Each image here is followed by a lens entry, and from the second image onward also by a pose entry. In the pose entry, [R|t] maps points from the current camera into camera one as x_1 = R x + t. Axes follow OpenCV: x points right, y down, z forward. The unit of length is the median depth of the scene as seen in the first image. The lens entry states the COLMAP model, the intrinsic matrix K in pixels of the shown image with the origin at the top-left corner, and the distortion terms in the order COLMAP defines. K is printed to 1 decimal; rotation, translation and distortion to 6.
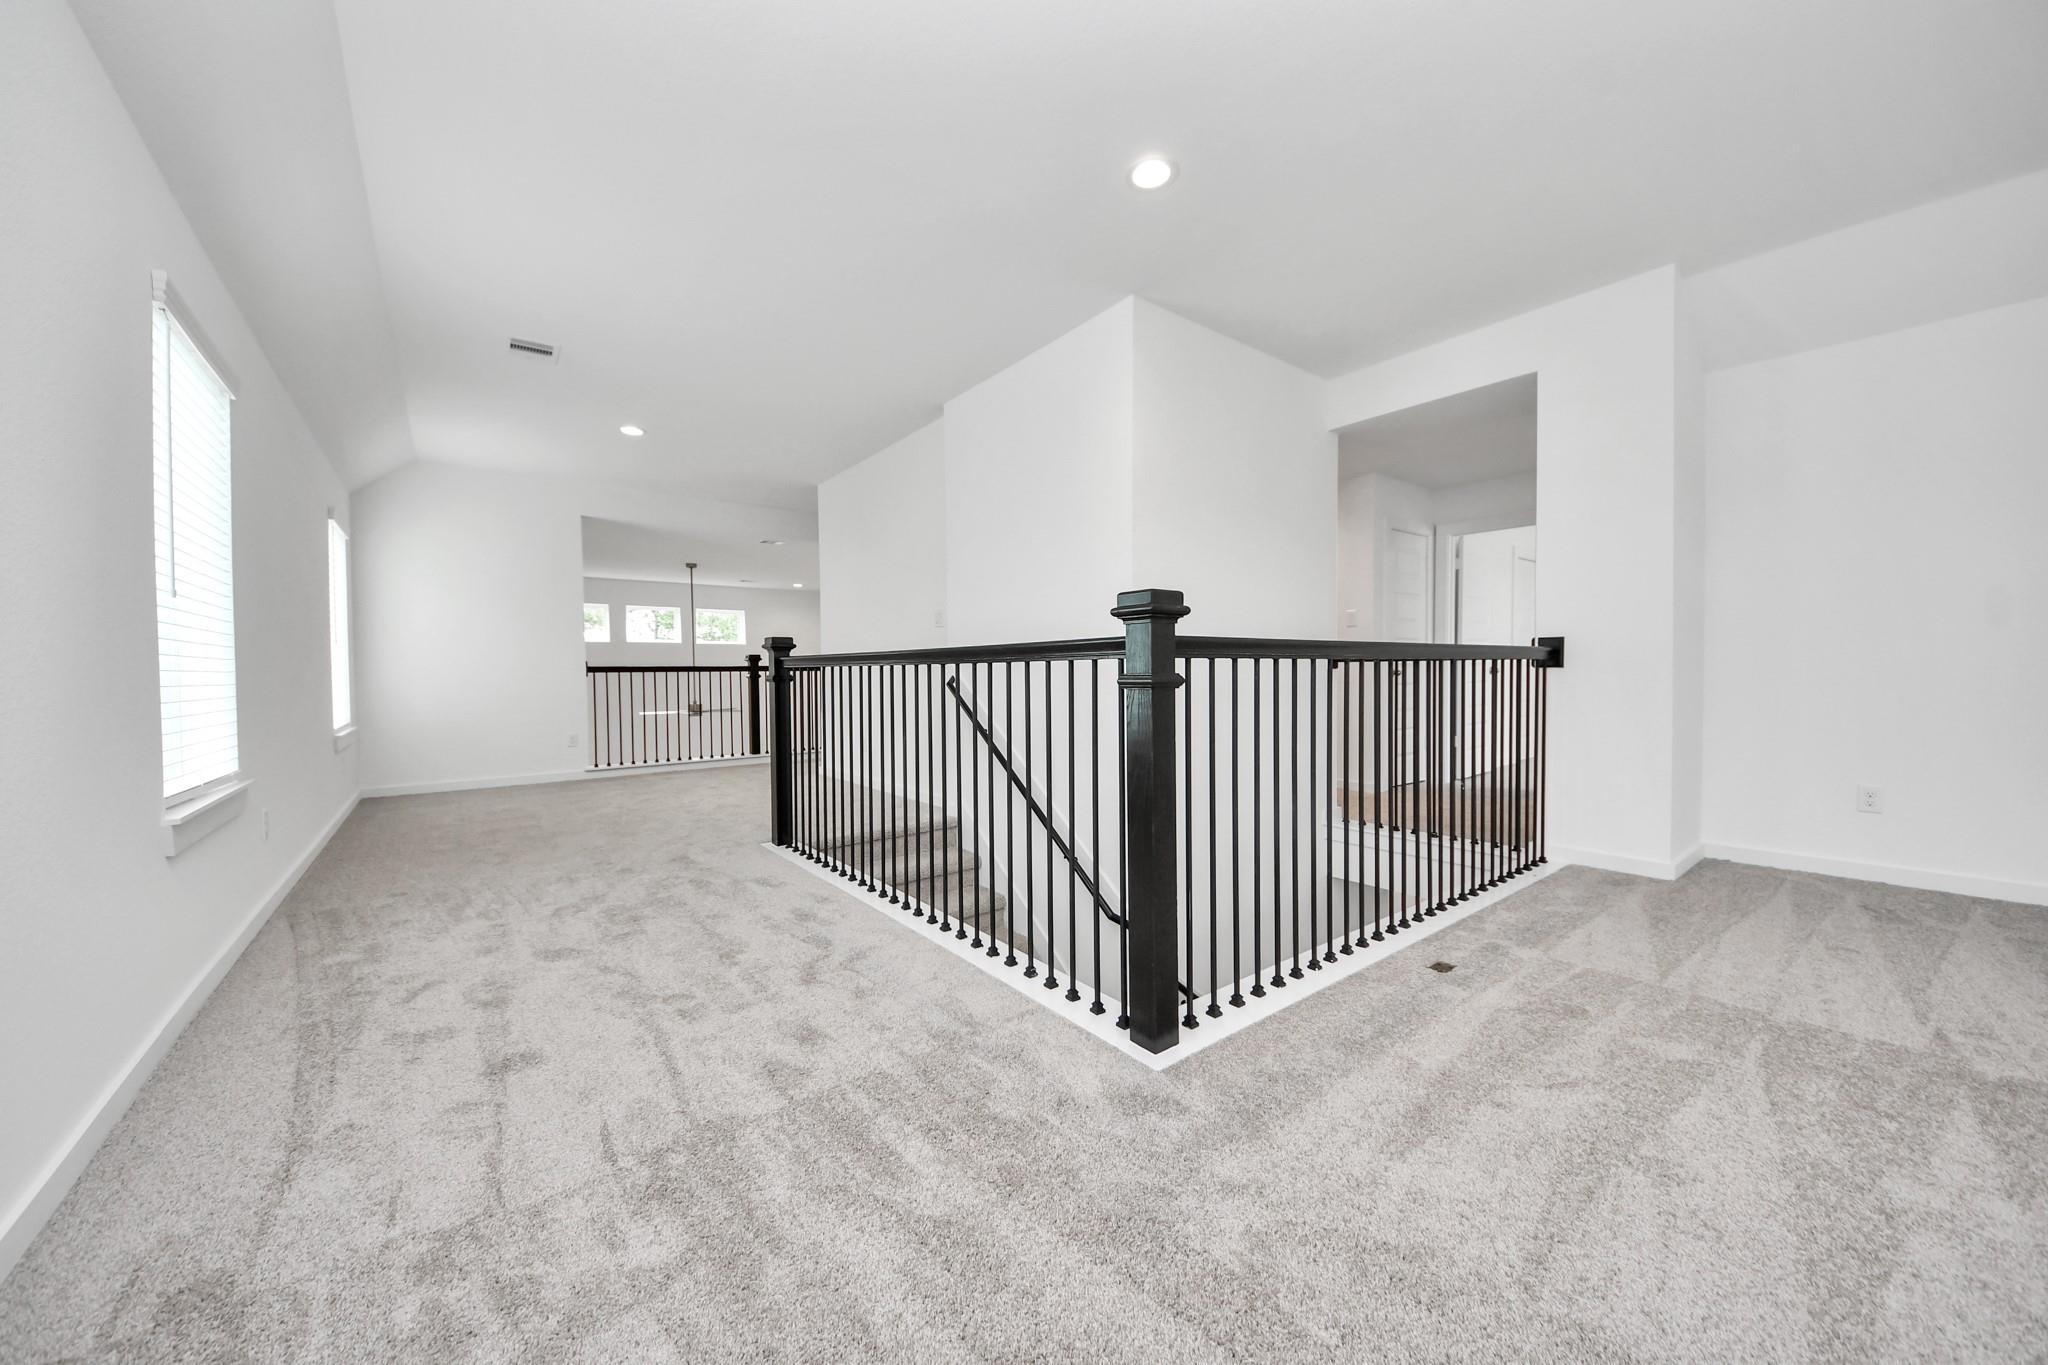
lens RADIAL K [[730.9, 0, 1022.5], [0, 730.9, 686.4], [0, 0, 1]] dist [0.048212, -0.033176]
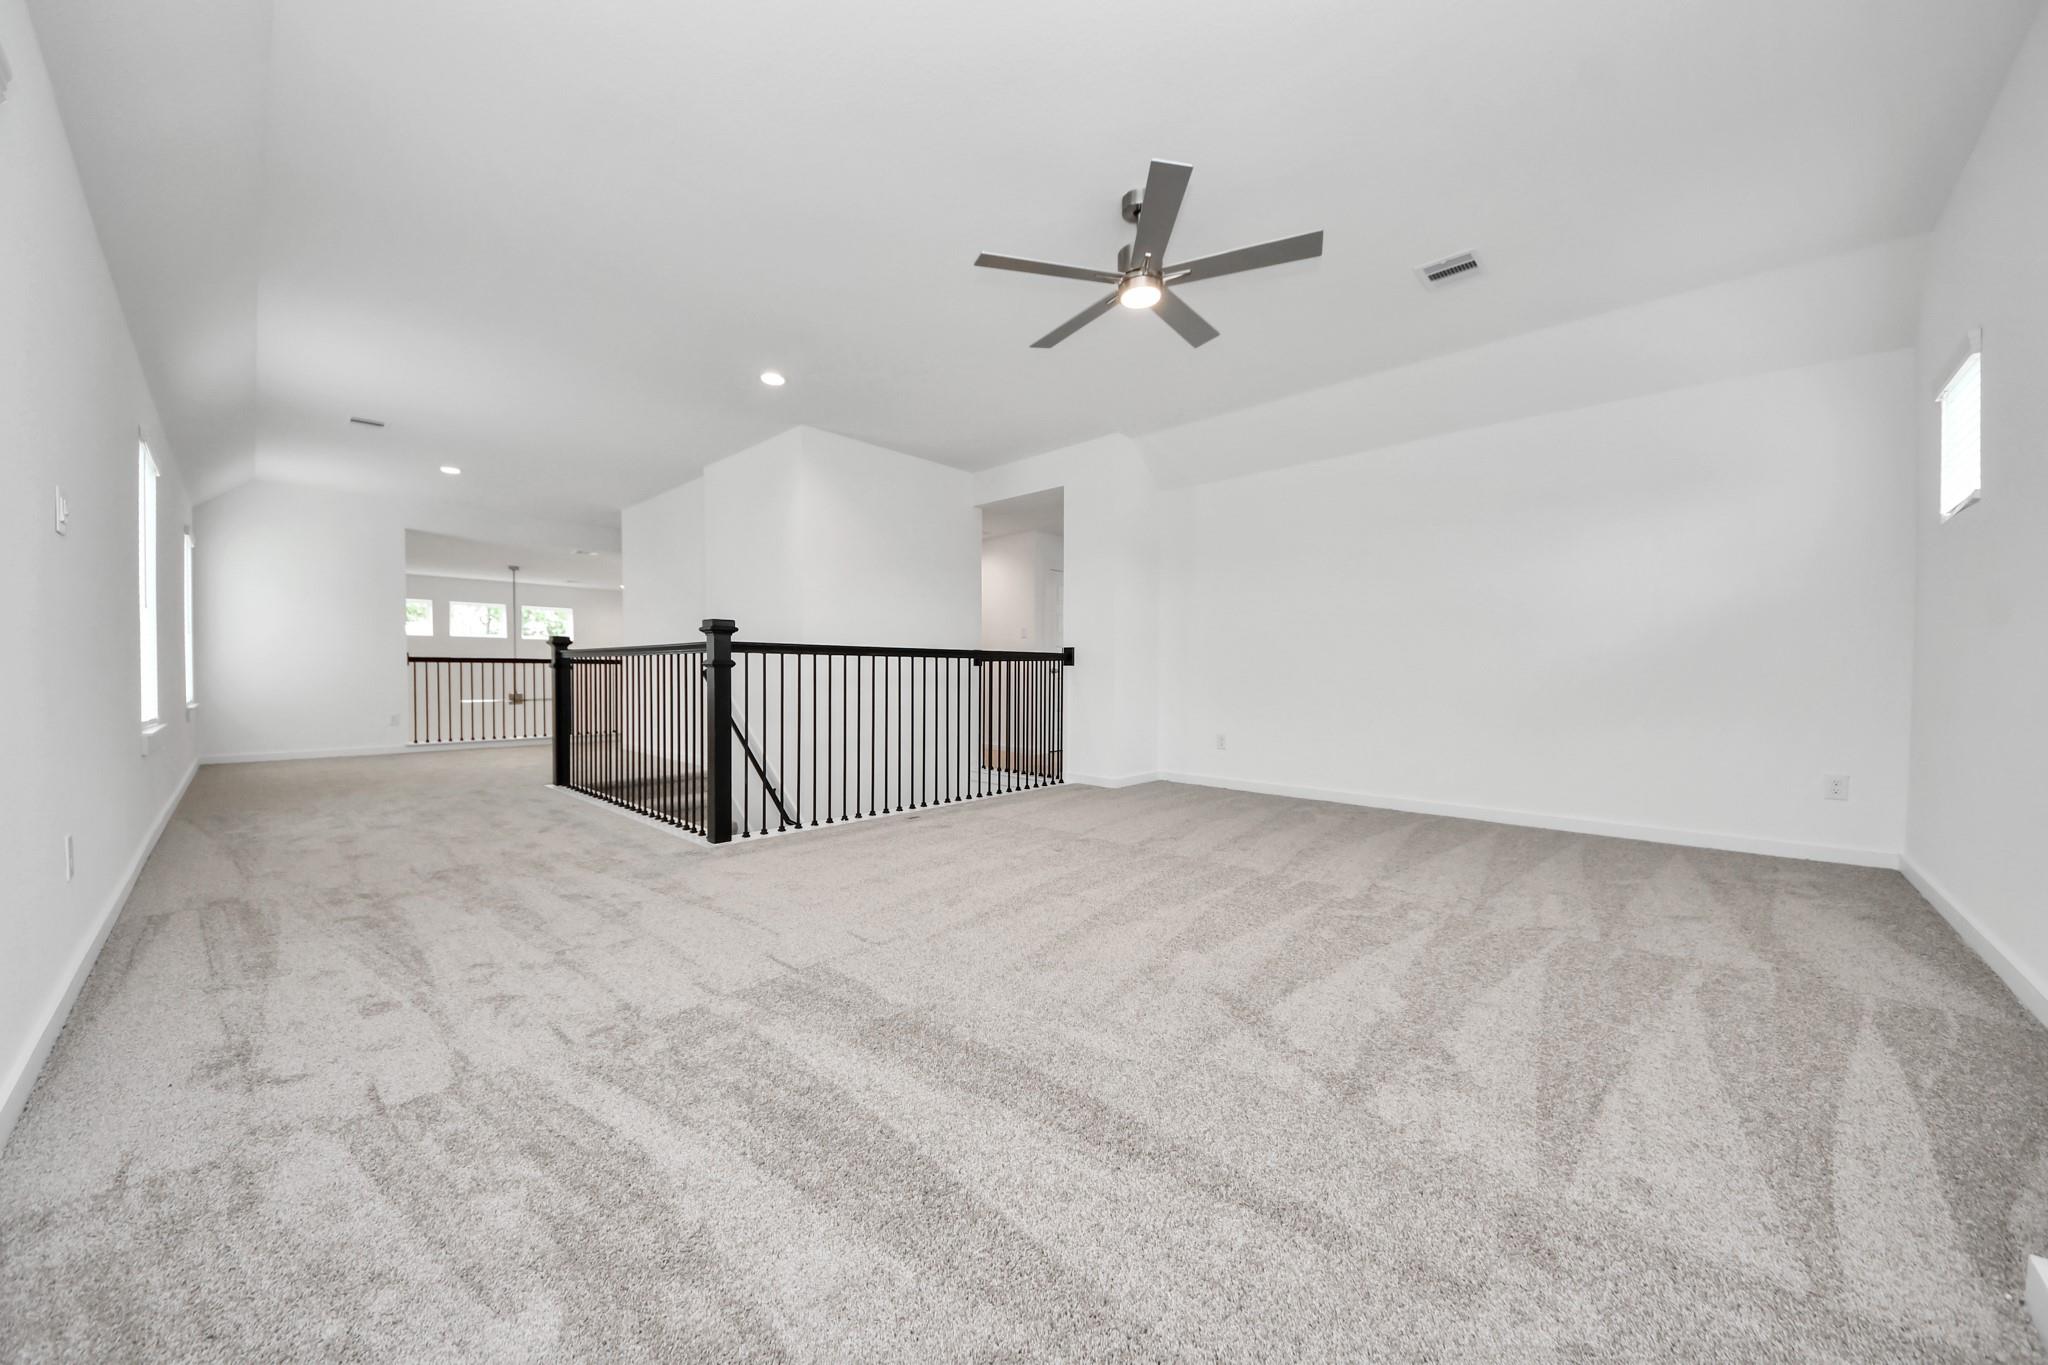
lens RADIAL K [[730.9, 0, 1022.5], [0, 730.9, 686.4], [0, 0, 1]] dist [0.048212, -0.033176]
pose [[0.987607, 0.009831, 0.156640, 0.261812], [-0.009448, 0.999950, -0.003186, 0.020361], [-0.156664, 0.001667, 0.987651, -0.436543]]
